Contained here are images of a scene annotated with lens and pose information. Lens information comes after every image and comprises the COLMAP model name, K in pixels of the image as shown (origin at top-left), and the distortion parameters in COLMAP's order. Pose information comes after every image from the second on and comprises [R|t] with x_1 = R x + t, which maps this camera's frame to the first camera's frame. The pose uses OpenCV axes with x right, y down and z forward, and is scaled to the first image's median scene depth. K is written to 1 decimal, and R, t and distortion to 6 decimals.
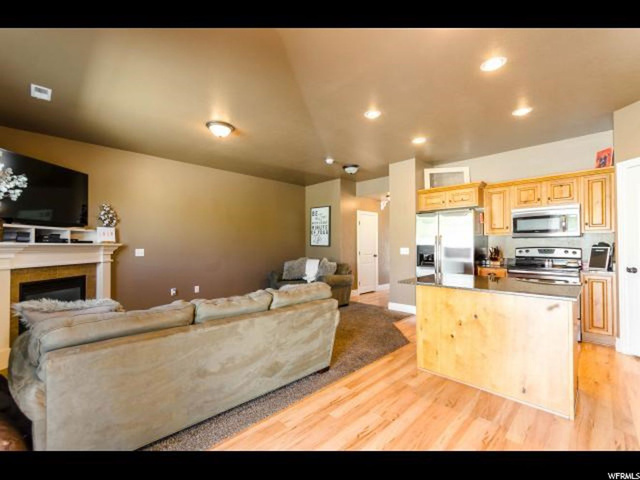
lens RADIAL K [[283.4, 0, 318.0], [0, 283.4, 241.8], [0, 0, 1]] dist [0.012063, -0.002409]
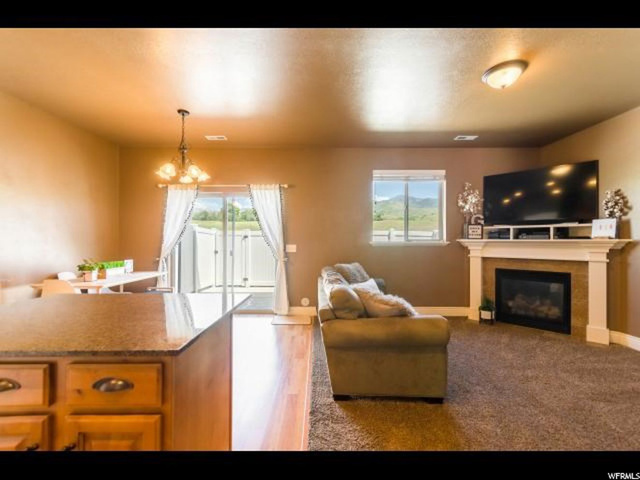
lens RADIAL K [[283.4, 0, 318.2], [0, 283.4, 240.7], [0, 0, 1]] dist [0.012063, -0.002409]
pose [[-0.699774, -0.000494, -0.714364, 0.440450], [0.008000, 0.999932, -0.008529, 0.011231], [0.714319, -0.011683, -0.699723, 1.062990]]
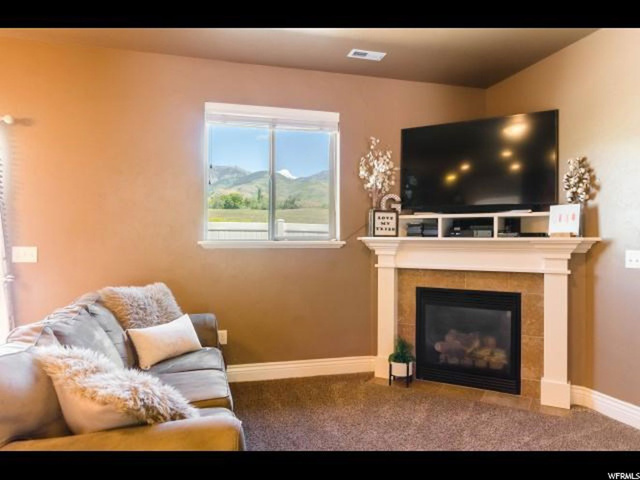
lens RADIAL K [[456.3, 0, 319.8], [0, 456.3, 241.8], [0, 0, 1]] dist [0.001084, 0.009220]
pose [[-0.483878, 0.000344, -0.875135, 0.176740], [0.006960, 0.999970, -0.003456, 0.014678], [0.875108, -0.007763, -0.483866, 1.087942]]
